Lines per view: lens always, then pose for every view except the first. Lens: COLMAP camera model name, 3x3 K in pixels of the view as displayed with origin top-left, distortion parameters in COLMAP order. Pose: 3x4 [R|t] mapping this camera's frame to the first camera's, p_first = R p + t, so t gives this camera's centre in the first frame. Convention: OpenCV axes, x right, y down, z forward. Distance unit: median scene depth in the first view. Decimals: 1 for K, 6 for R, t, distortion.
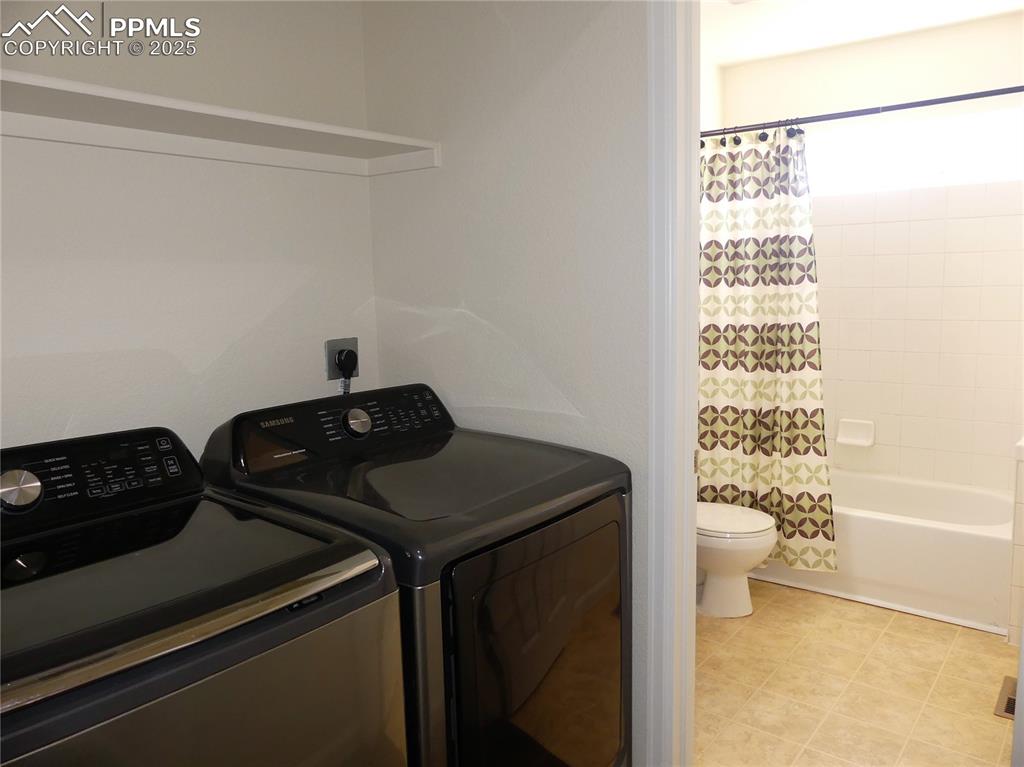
lens RADIAL K [[793.2, 0, 516.0], [0, 793.2, 383.6], [0, 0, 1]] dist [-0.019305, 0.008019]
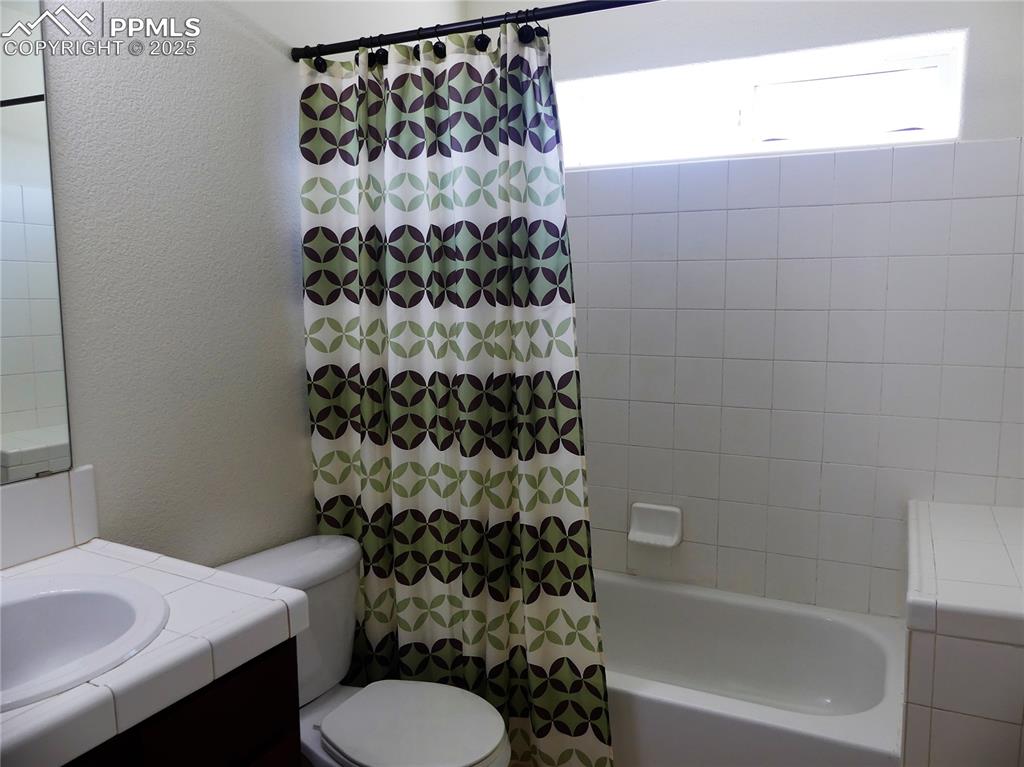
lens RADIAL K [[793.2, 0, 516.0], [0, 793.2, 383.6], [0, 0, 1]] dist [-0.019305, 0.008019]
pose [[0.981001, -0.005987, 0.193909, 0.221078], [0.007963, 0.999924, -0.009409, -0.062393], [-0.193837, 0.010774, 0.980975, 0.435539]]
